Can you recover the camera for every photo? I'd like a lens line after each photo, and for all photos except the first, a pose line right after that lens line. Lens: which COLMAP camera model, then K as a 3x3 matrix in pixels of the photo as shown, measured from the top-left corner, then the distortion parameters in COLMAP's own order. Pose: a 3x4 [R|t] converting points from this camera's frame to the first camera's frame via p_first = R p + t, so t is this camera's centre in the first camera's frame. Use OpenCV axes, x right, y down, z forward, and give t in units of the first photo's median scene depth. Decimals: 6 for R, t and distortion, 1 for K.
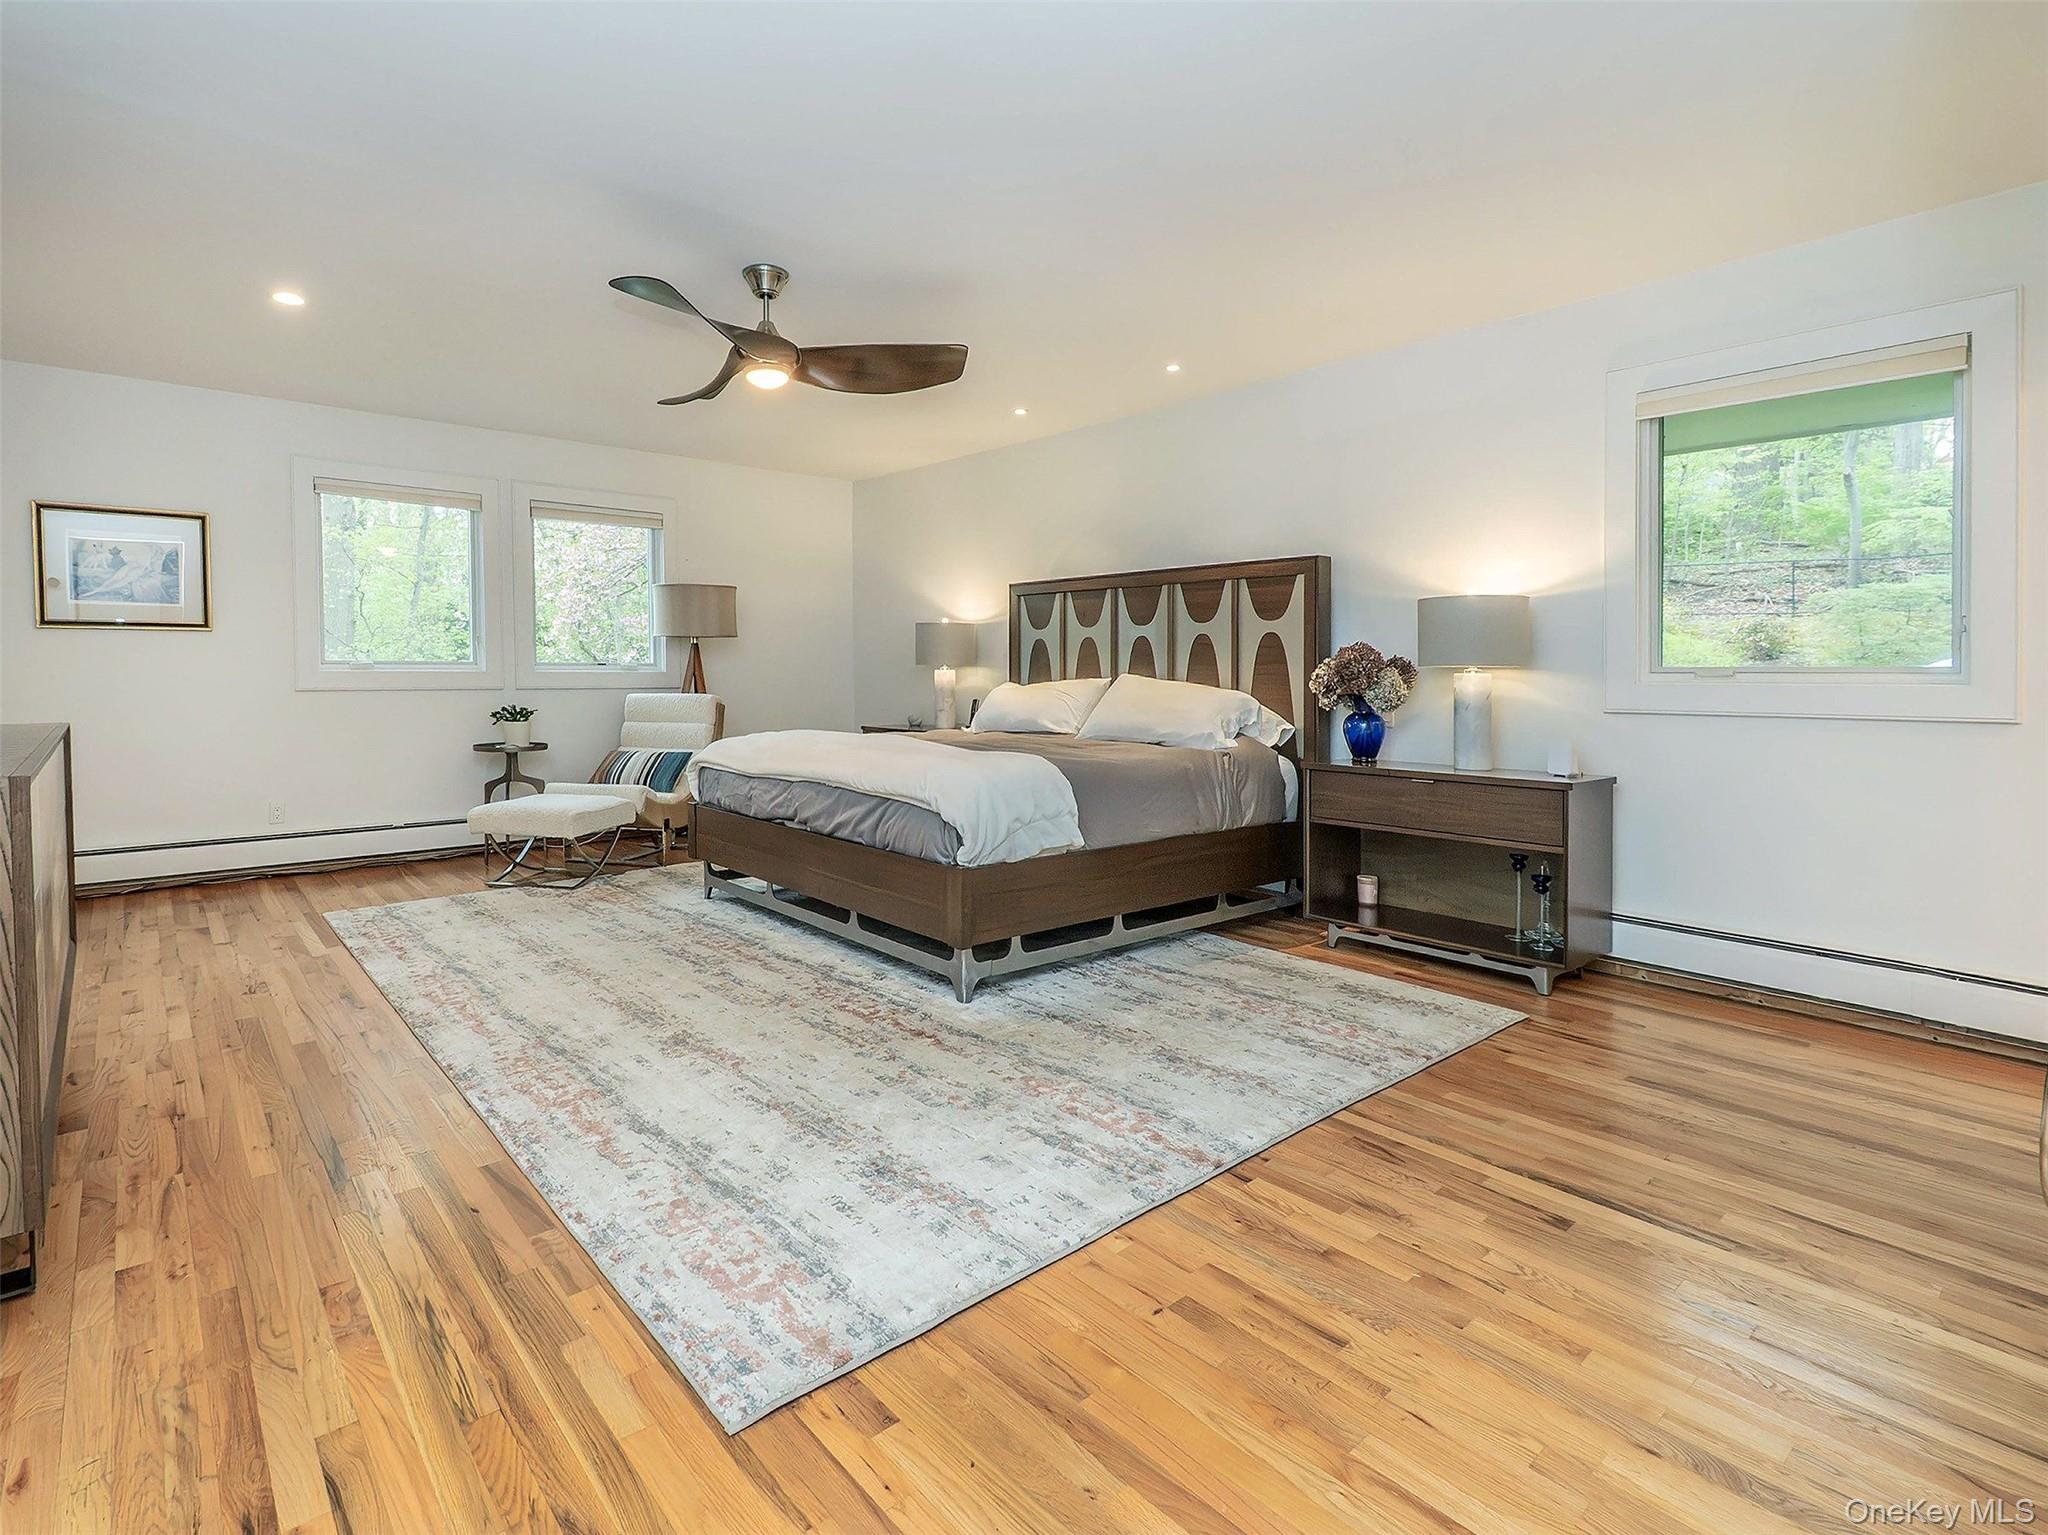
lens RADIAL K [[1032.1, 0, 1024.0], [0, 1032.1, 716.7], [0, 0, 1]] dist [0.009183, 0.000305]
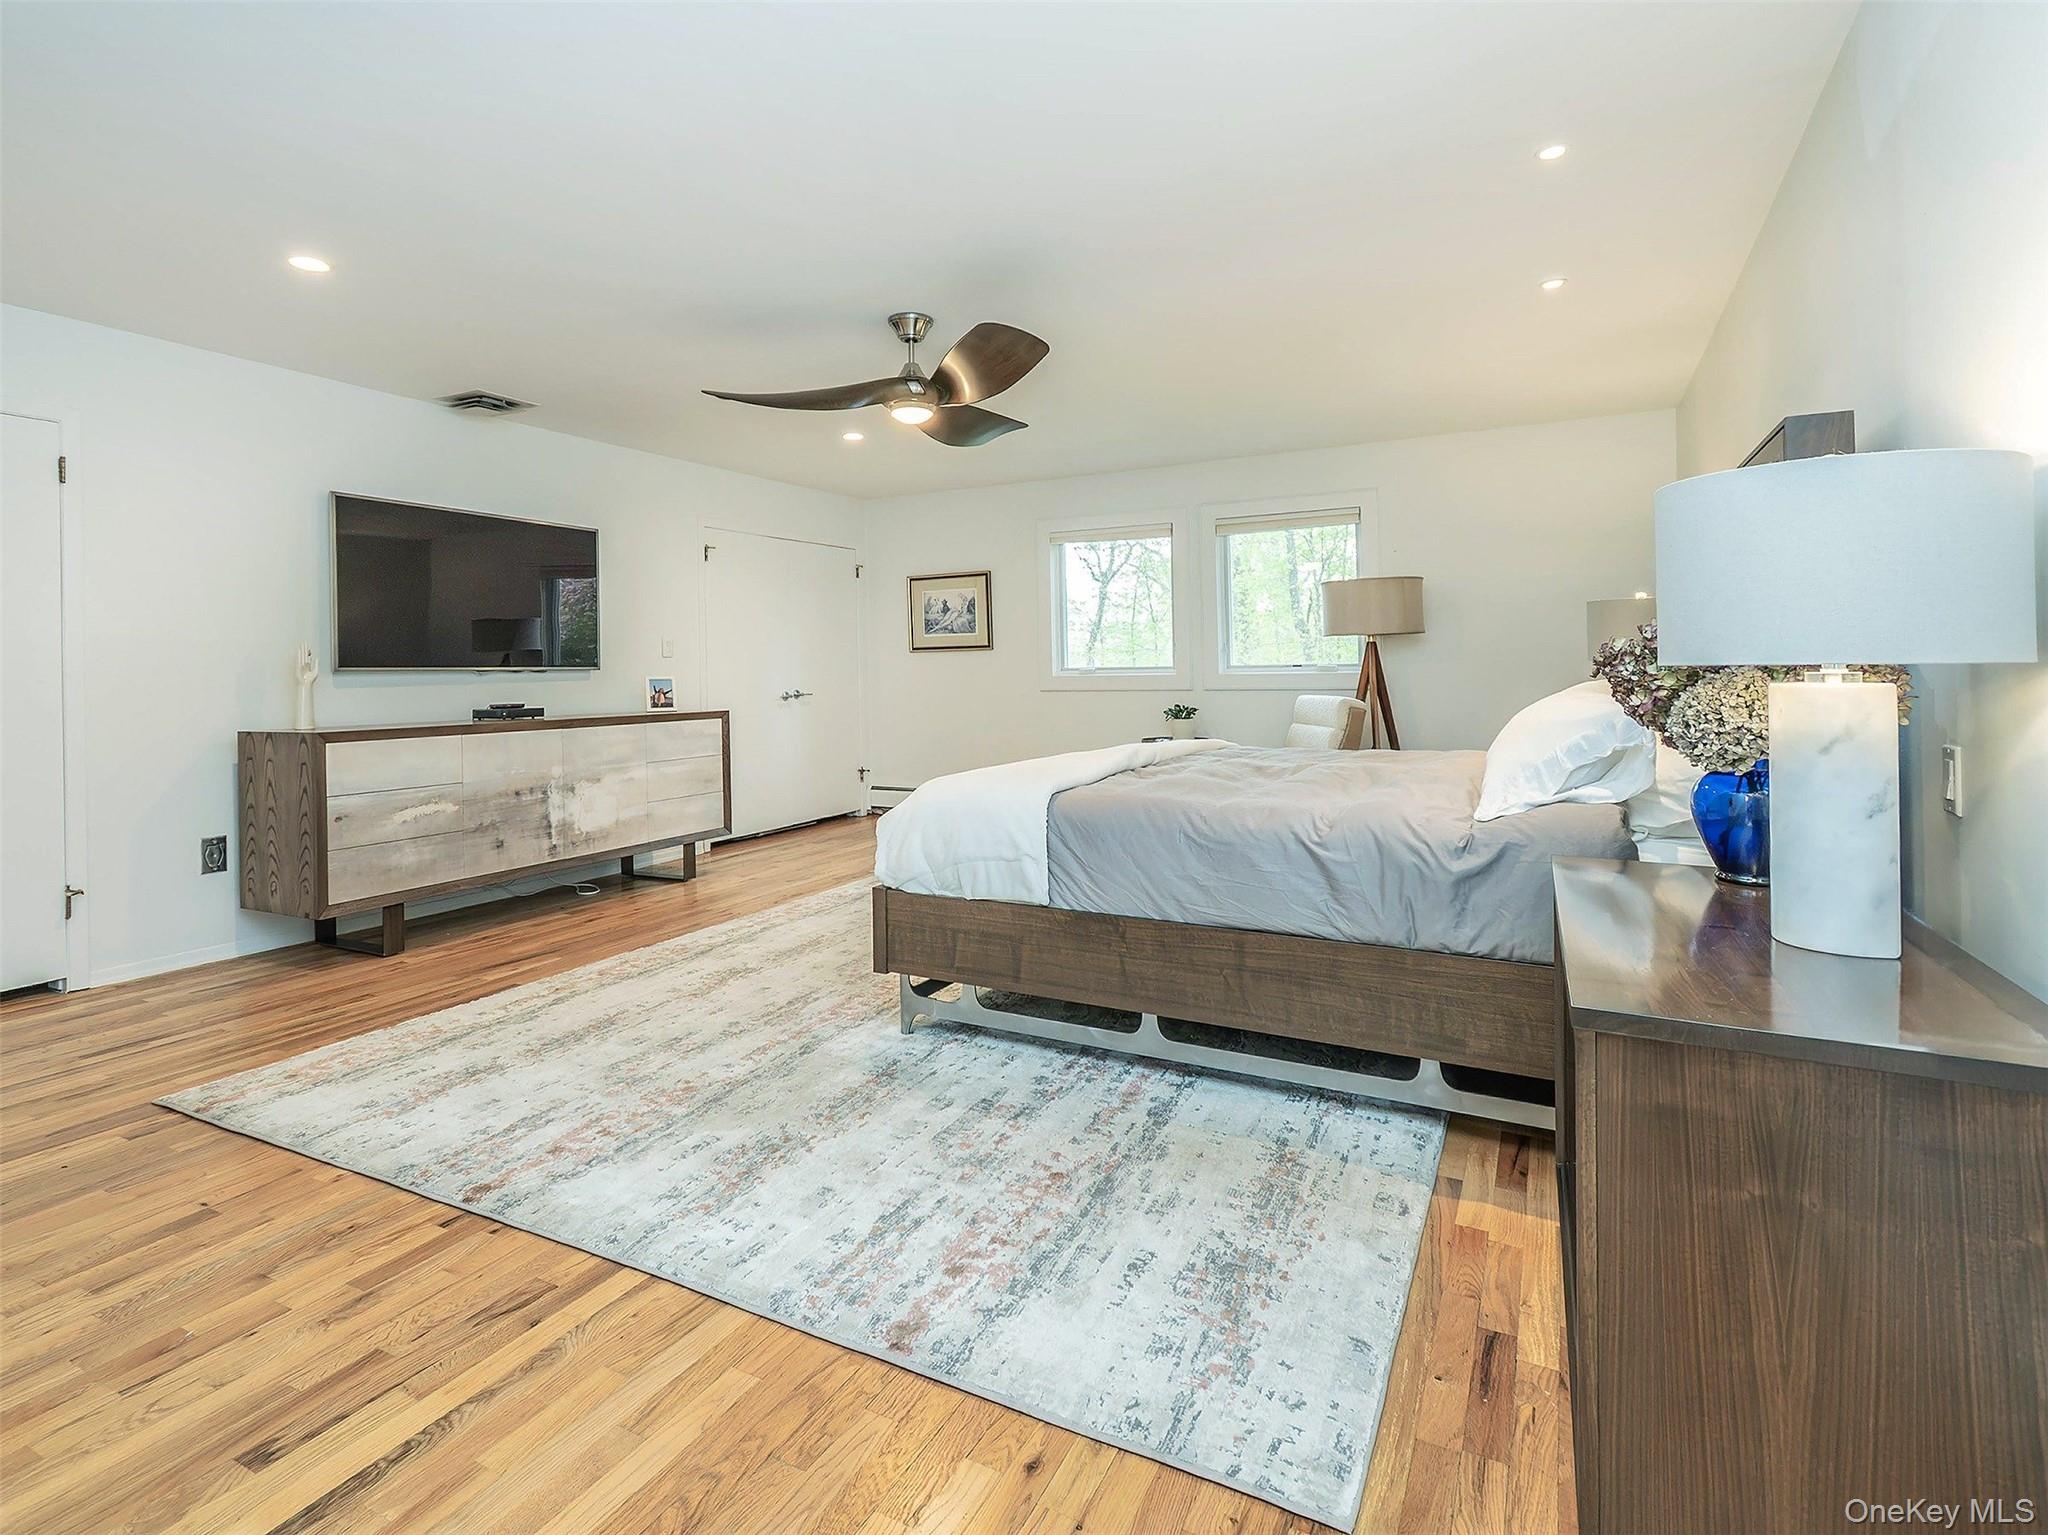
lens RADIAL K [[1008.7, 0, 987.9], [0, 1008.7, 680.4], [0, 0, 1]] dist [0.040283, -0.020844]
pose [[0.349326, 0.000652, -0.937001, 0.566097], [-0.028256, 0.999552, -0.009839, -0.025077], [0.936575, 0.029912, 0.349188, 0.500994]]
